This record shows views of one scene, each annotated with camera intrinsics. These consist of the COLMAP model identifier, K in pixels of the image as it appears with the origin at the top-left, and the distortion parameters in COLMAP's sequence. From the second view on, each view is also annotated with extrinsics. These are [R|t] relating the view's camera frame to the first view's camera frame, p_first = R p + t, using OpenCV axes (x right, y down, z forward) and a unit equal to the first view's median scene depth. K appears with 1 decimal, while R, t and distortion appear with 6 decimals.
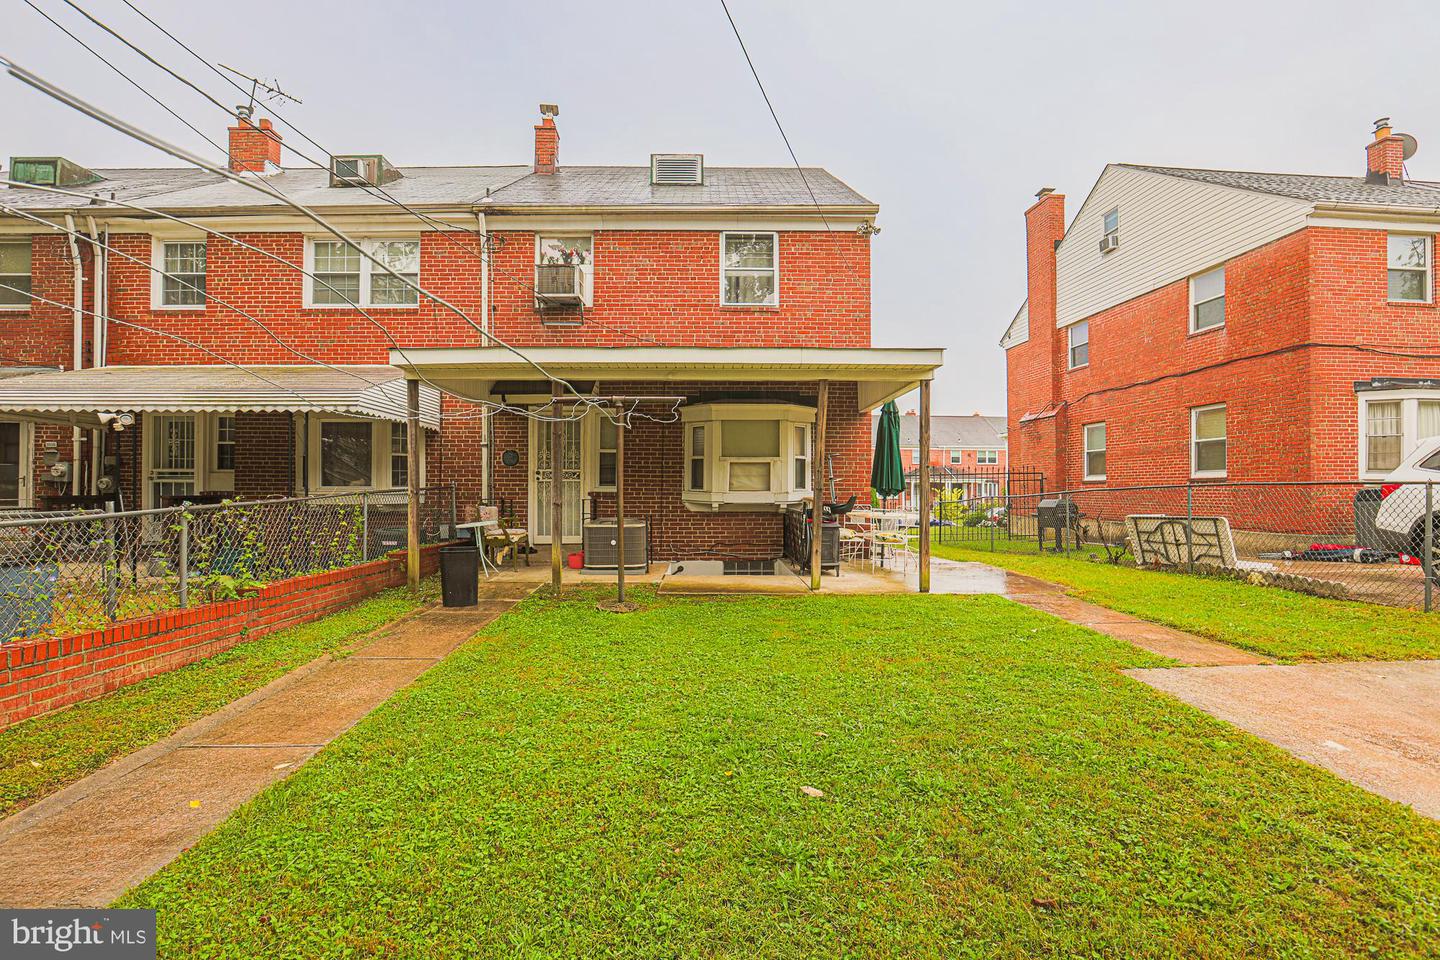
lens RADIAL K [[671.6, 0, 720.0], [0, 671.6, 480.0], [0, 0, 1]] dist [-0.036663, 0.015476]
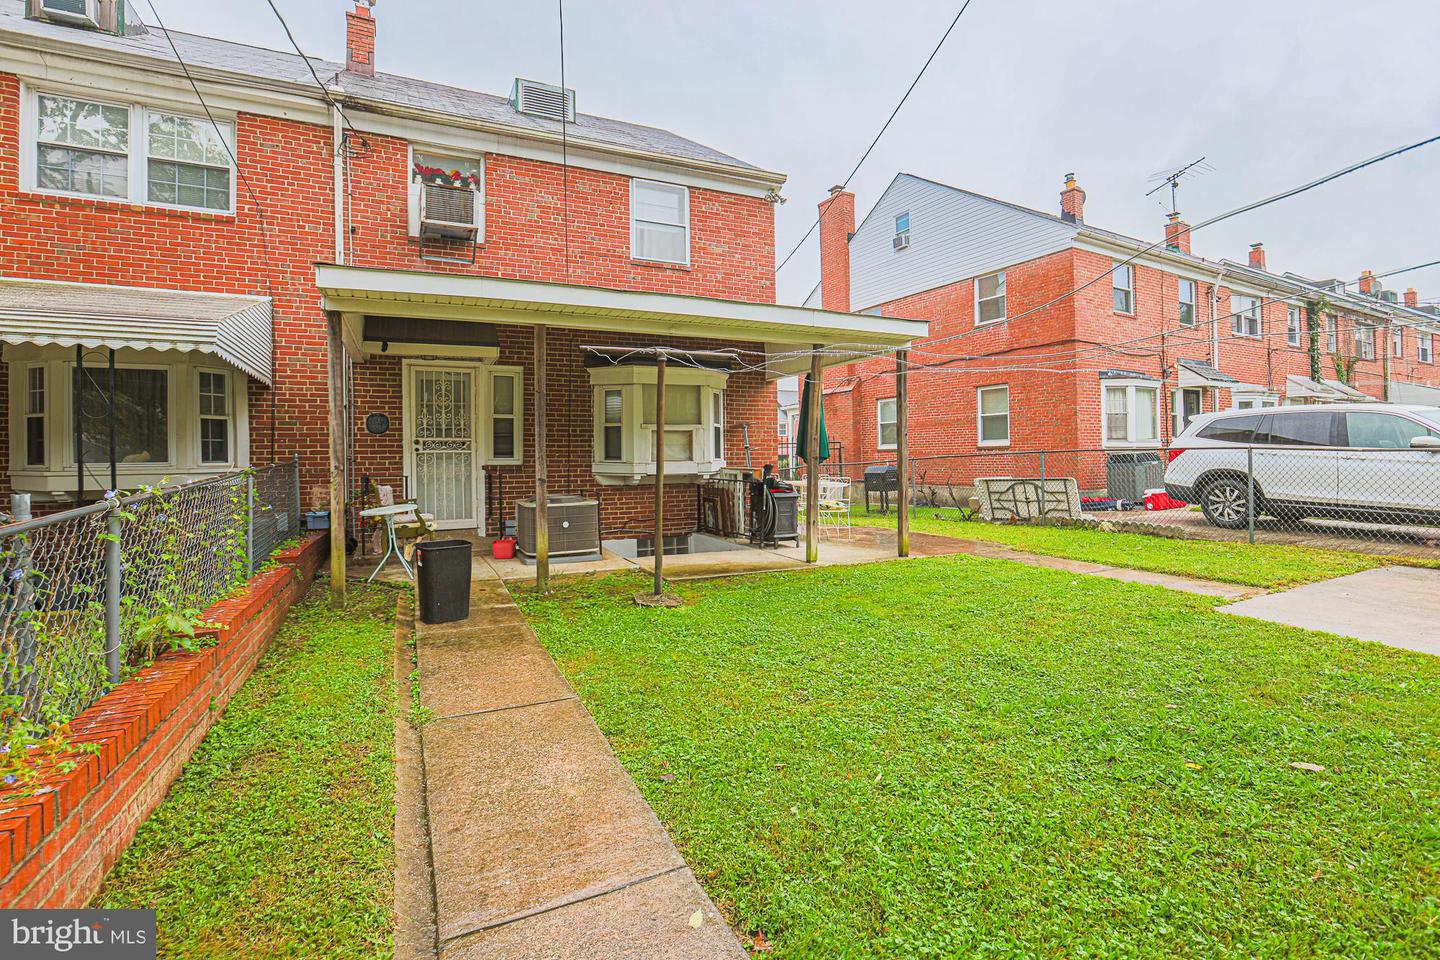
lens RADIAL K [[670.3, 0, 719.6], [0, 670.3, 447.7], [0, 0, 1]] dist [-0.040279, 0.017167]
pose [[0.911401, -0.004674, 0.411494, -0.267191], [0.006834, 0.999970, -0.003780, 0.001268], [-0.411464, 0.006257, 0.911405, 0.126668]]
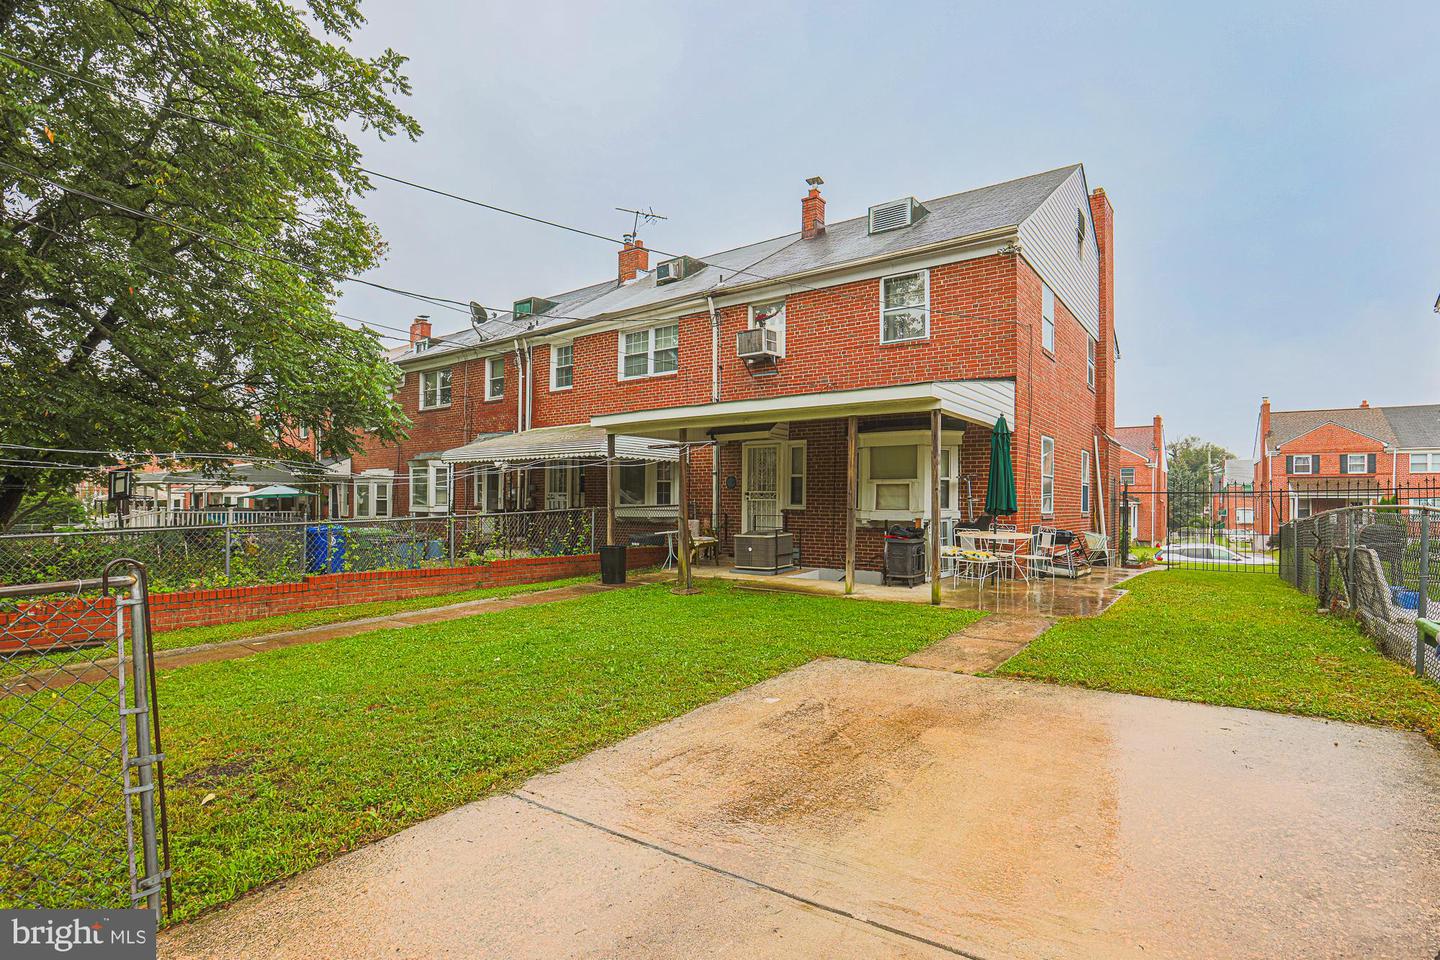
lens RADIAL K [[701.5, 0, 771.8], [0, 701.5, 497.5], [0, 0, 1]] dist [-0.043496, 0.000025]
pose [[0.818265, -0.001034, -0.574841, 0.529082], [0.002996, 0.999992, 0.002466, -0.007165], [0.574834, -0.003740, 0.818262, -0.062740]]
